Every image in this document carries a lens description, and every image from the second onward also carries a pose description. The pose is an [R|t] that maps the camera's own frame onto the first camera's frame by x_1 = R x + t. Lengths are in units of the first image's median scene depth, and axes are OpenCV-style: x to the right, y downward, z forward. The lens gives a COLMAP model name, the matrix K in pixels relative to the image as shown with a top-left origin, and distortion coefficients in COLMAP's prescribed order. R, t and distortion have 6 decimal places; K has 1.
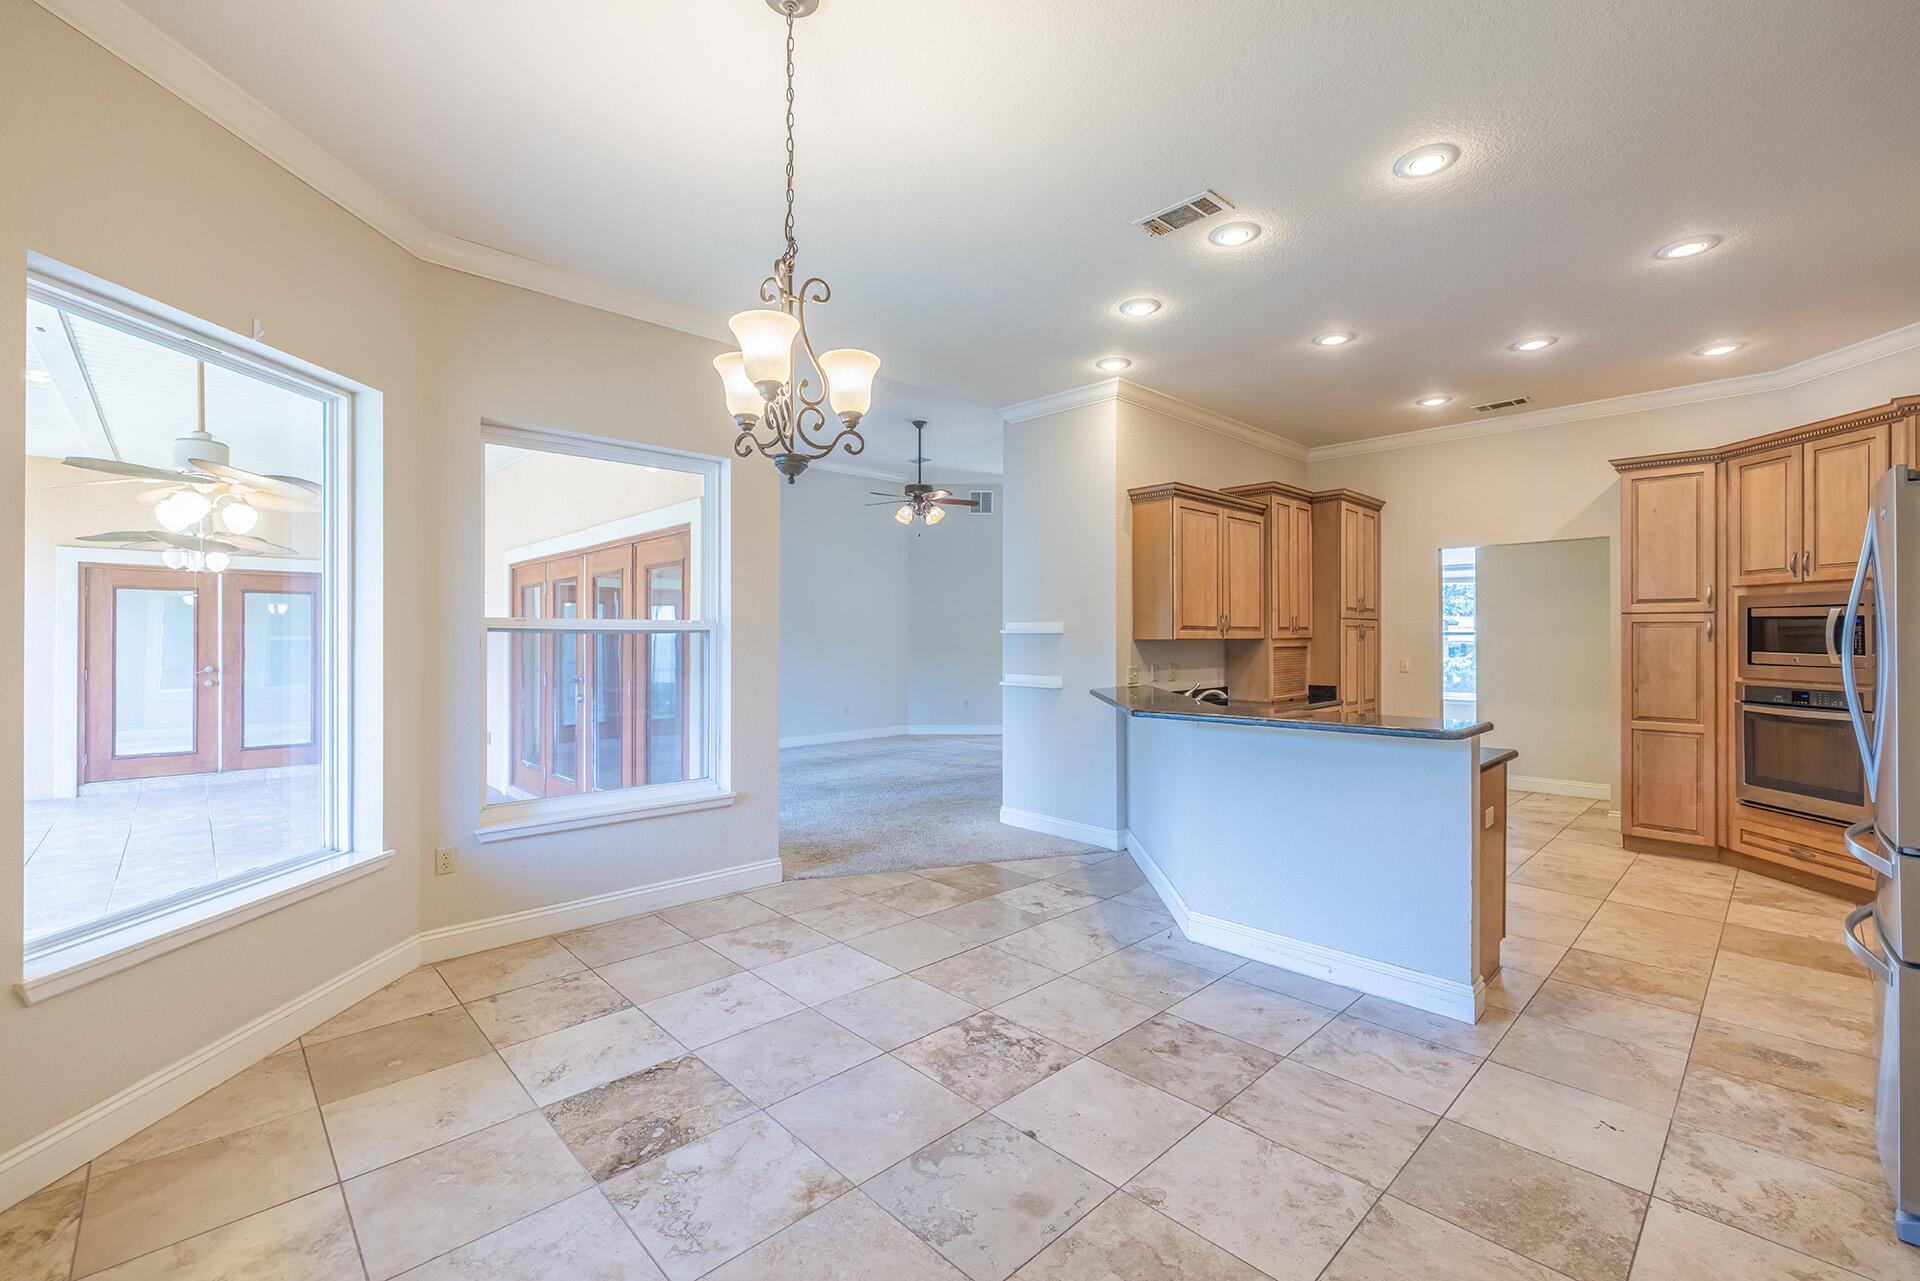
lens RADIAL K [[821.2, 0, 966.1], [0, 821.2, 640.7], [0, 0, 1]] dist [-0.000107, 0.004410]
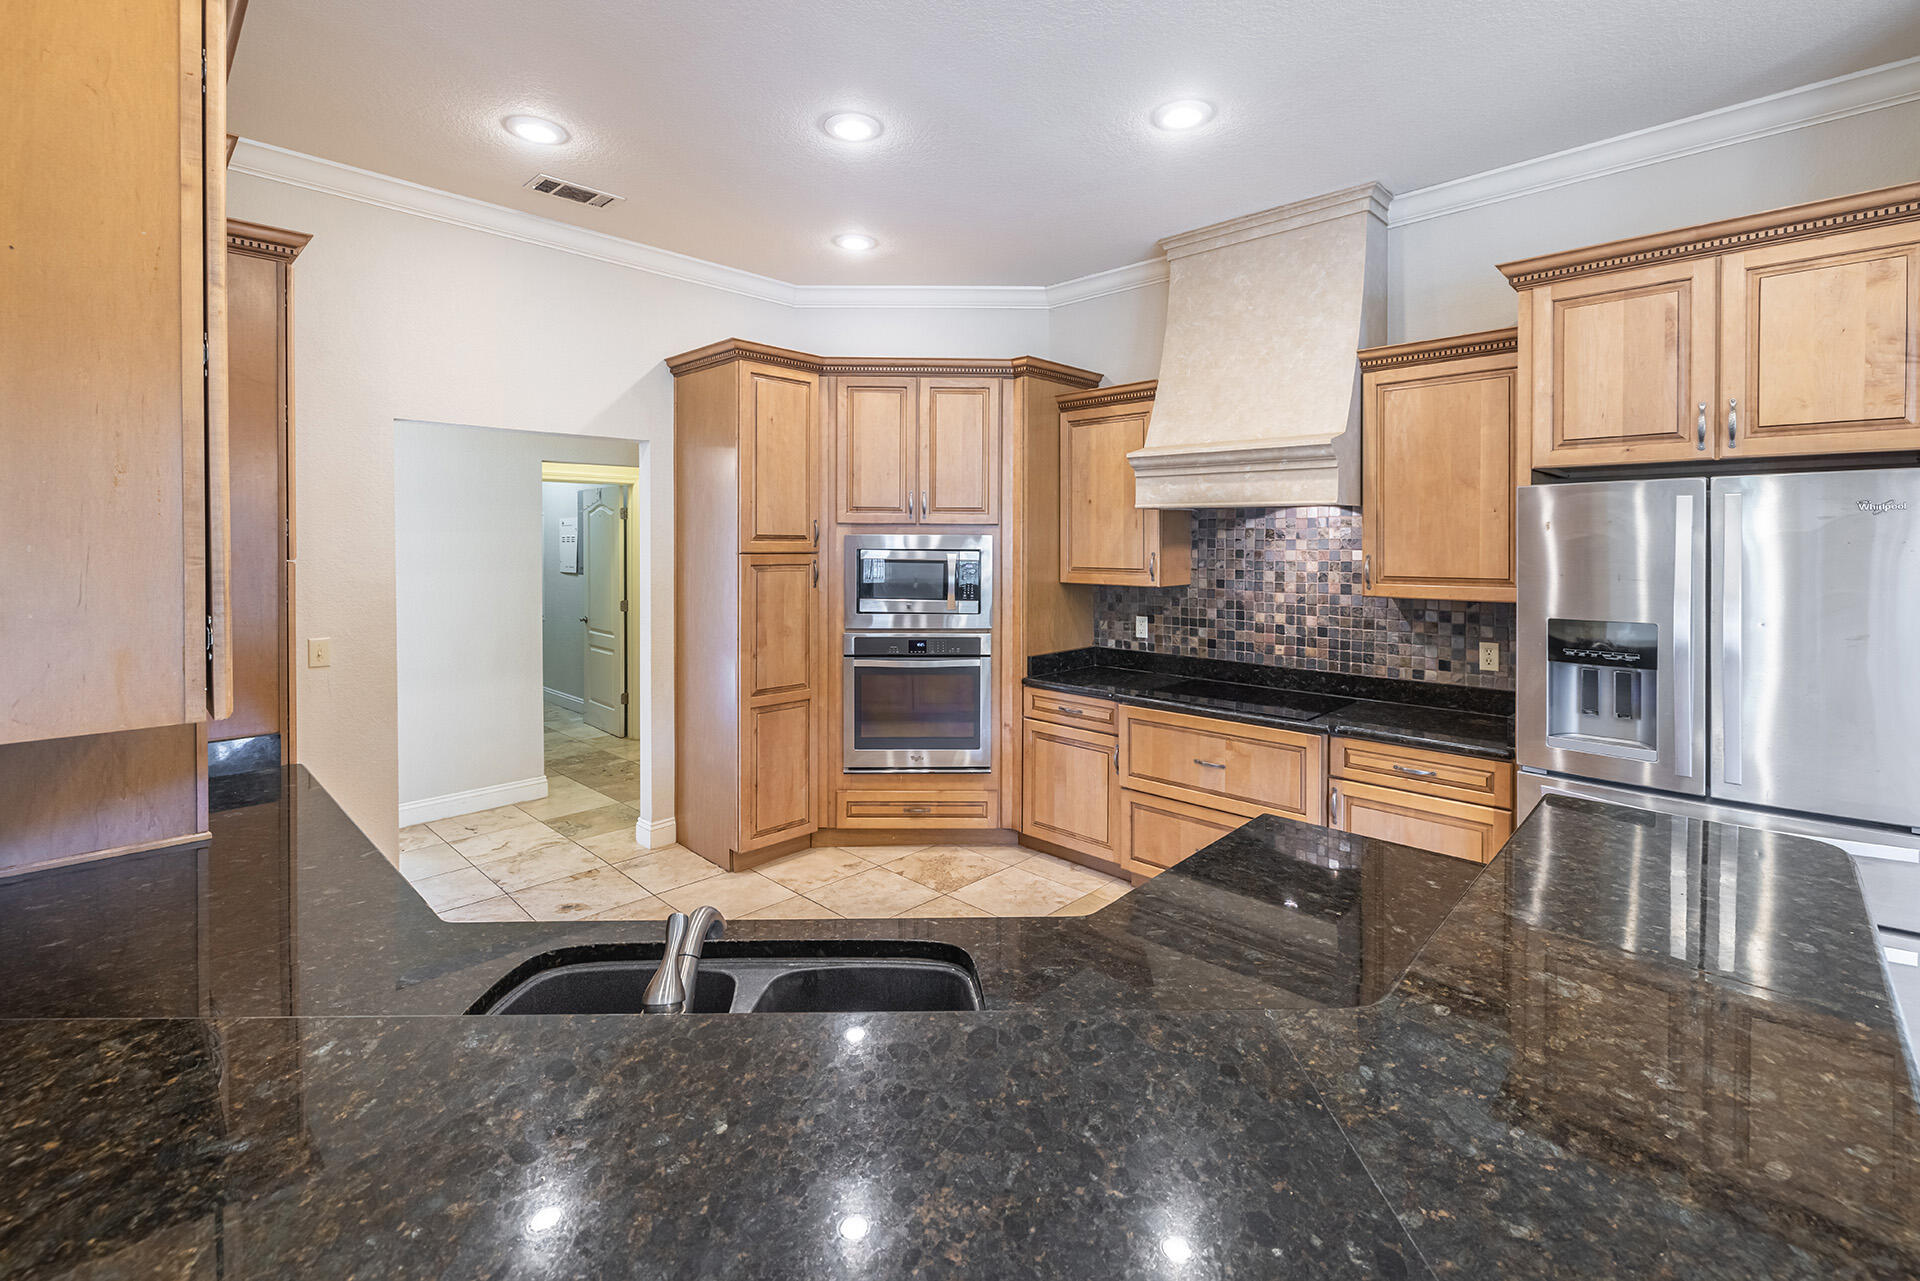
lens RADIAL K [[823.0, 0, 965.5], [0, 823.0, 539.6], [0, 0, 1]] dist [0.000815, 0.000024]
pose [[-0.052727, -0.004695, 0.998598, 0.061403], [0.001606, 0.999987, 0.004787, -0.051237], [-0.998608, 0.001856, -0.052719, 0.888586]]
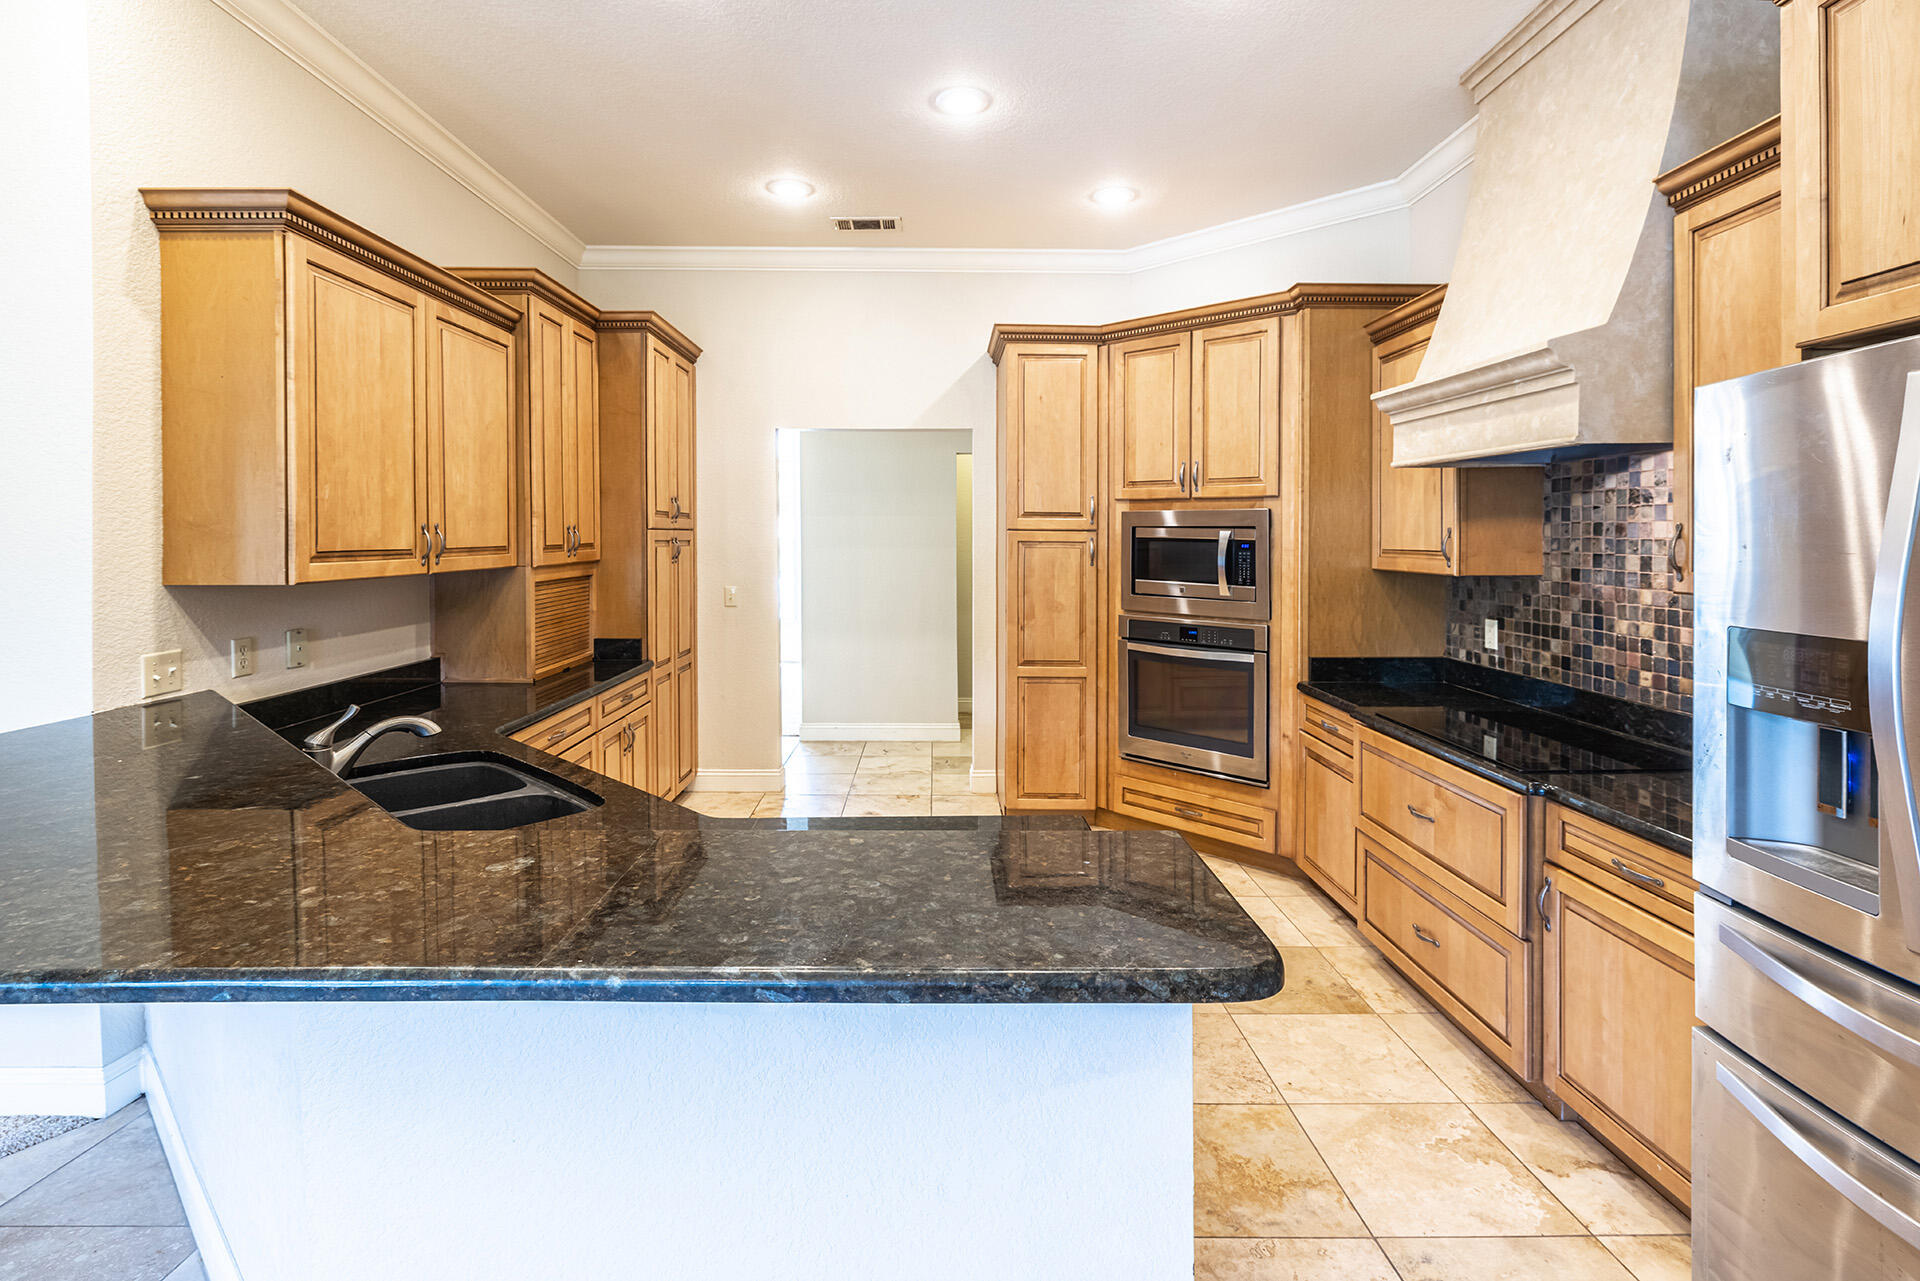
lens RADIAL K [[894.6, 0, 959.9], [0, 894.6, 601.2], [0, 0, 1]] dist [0.000064, 0.000336]
pose [[0.669579, -0.058628, 0.740423, 0.151045], [0.003821, 0.997138, 0.075500, -0.031746], [-0.742731, -0.047724, 0.667887, 0.497999]]
